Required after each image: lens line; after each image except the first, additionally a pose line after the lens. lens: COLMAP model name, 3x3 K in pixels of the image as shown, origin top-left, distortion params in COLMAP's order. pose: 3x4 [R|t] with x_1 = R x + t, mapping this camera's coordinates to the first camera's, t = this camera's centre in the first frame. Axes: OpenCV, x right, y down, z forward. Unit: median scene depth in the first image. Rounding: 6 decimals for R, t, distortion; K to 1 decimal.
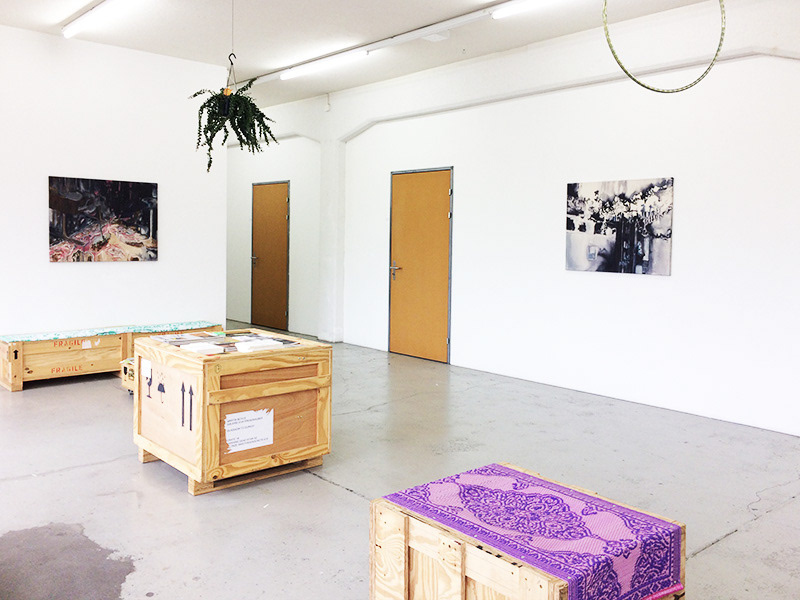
lens RADIAL K [[686.3, 0, 400.0], [0, 686.3, 300.0], [0, 0, 1]] dist [0.002879, -0.002293]
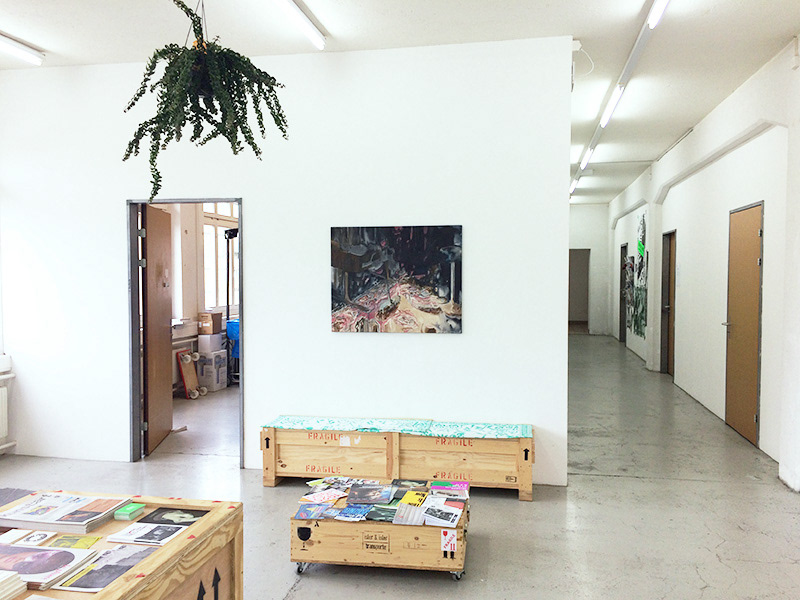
lens RADIAL K [[686.3, 0, 400.0], [0, 686.3, 300.0], [0, 0, 1]] dist [0.002879, -0.002293]
pose [[0.606680, 0.009224, -0.794893, 0.183940], [-0.058653, 0.997727, -0.033188, -0.068487], [0.792779, 0.066758, 0.605842, 0.549534]]
